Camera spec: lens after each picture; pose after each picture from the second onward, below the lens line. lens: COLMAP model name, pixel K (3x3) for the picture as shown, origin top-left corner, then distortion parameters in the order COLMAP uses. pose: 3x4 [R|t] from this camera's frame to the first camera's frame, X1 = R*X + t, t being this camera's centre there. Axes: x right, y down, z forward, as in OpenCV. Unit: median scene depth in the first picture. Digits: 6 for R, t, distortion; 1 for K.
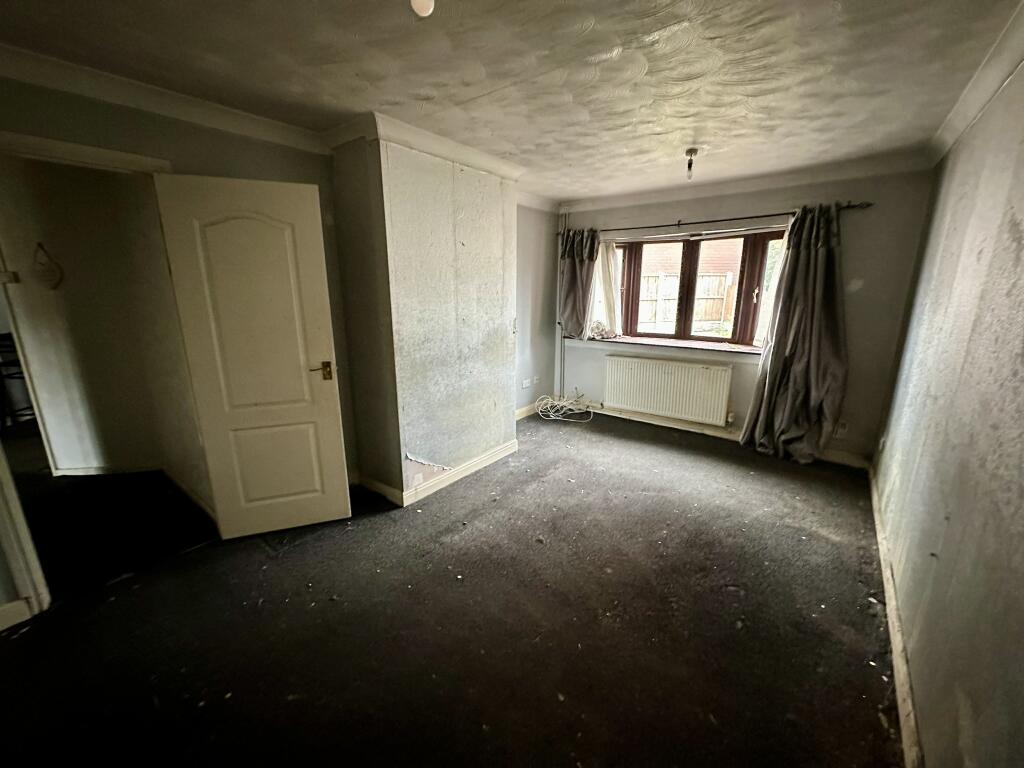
lens RADIAL K [[408.2, 0, 510.0], [0, 408.2, 388.0], [0, 0, 1]] dist [-0.001199, 0.000130]
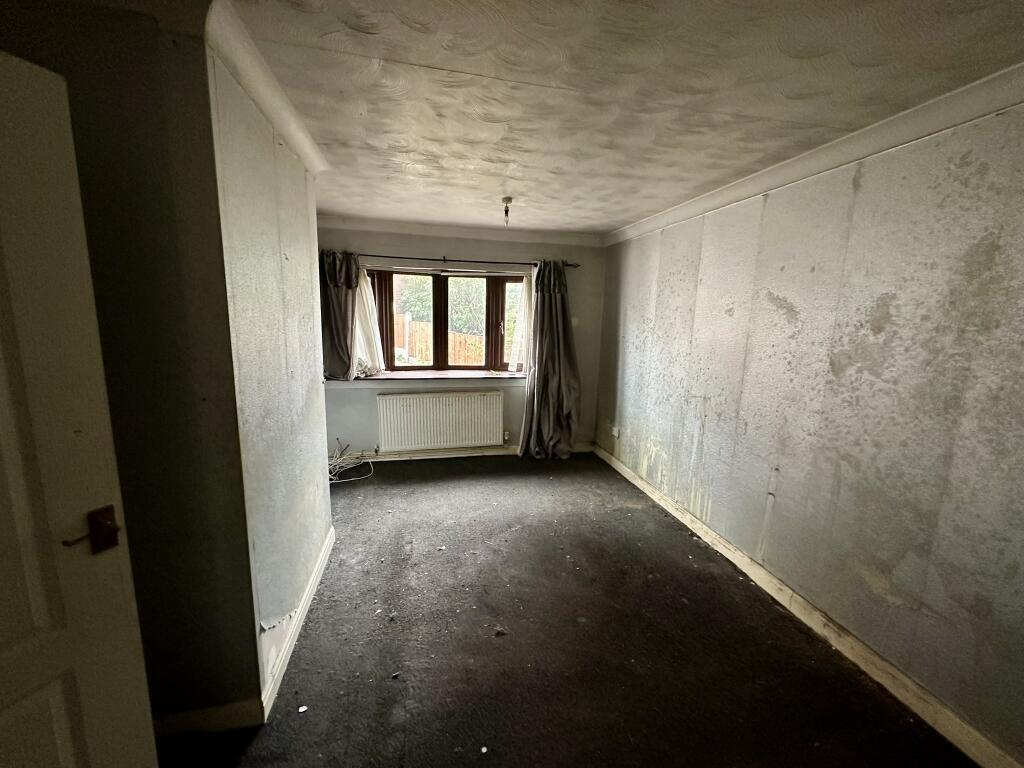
lens RADIAL K [[408.2, 0, 511.8], [0, 408.2, 387.7], [0, 0, 1]] dist [-0.001199, 0.000130]
pose [[0.631307, -0.119166, 0.766323, -0.330405], [0.163078, 0.986429, 0.019048, -0.085081], [-0.758193, 0.112946, 0.642173, 0.276326]]
